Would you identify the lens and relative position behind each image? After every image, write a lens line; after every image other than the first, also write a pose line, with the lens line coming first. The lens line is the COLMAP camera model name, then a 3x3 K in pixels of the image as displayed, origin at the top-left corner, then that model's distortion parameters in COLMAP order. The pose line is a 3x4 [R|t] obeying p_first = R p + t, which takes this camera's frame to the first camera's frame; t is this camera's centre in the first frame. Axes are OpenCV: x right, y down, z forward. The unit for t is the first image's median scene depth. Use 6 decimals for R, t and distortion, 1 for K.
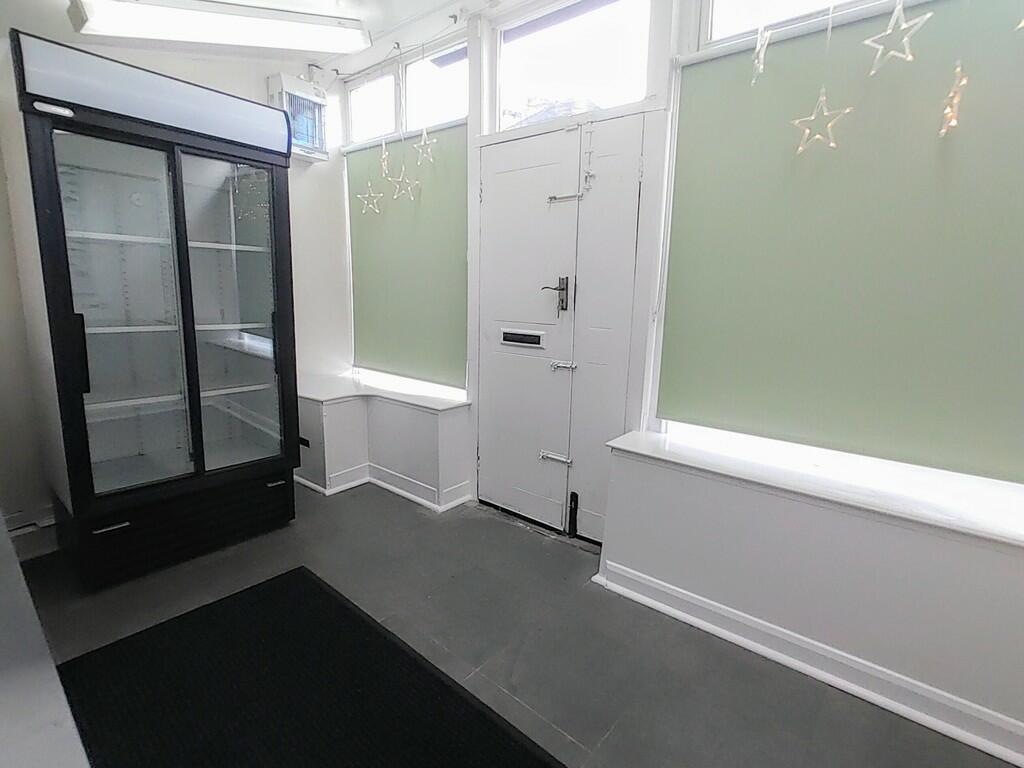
lens RADIAL K [[517.5, 0, 512.0], [0, 517.5, 384.0], [0, 0, 1]] dist [-0.004739, -0.000469]
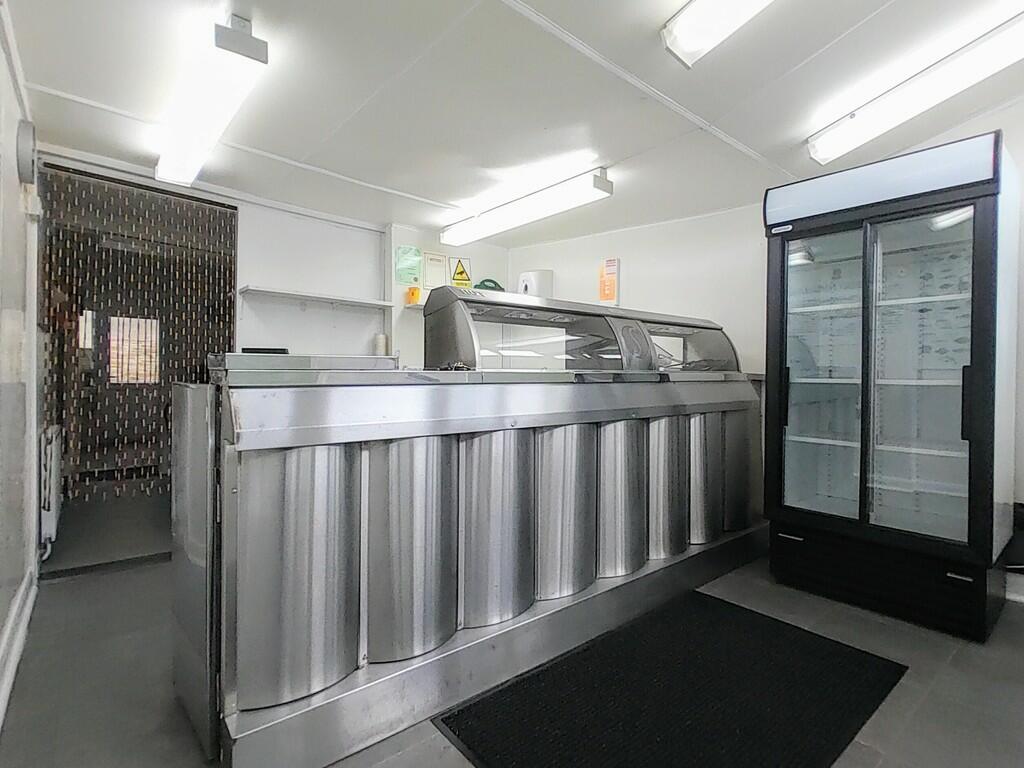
lens RADIAL K [[517.5, 0, 512.0], [0, 517.5, 384.0], [0, 0, 1]] dist [-0.004739, -0.000469]
pose [[-0.221176, -0.001997, -0.975232, 0.620986], [-0.179505, 0.982996, 0.038698, -0.013662], [0.958572, 0.183618, -0.217773, 0.568977]]
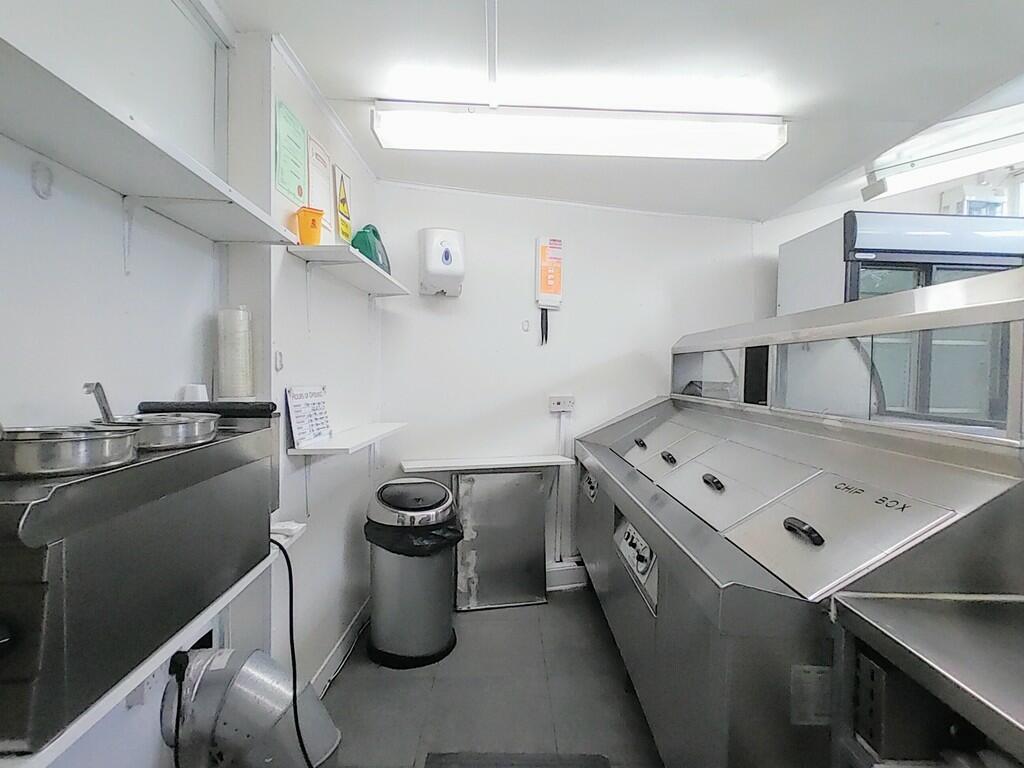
lens RADIAL K [[517.5, 0, 512.0], [0, 517.5, 384.0], [0, 0, 1]] dist [-0.004739, -0.000469]
pose [[0.637003, 0.008405, -0.770816, -0.357855], [-0.138712, 0.984868, -0.103892, 0.095833], [0.758279, 0.173101, 0.628530, -0.531507]]
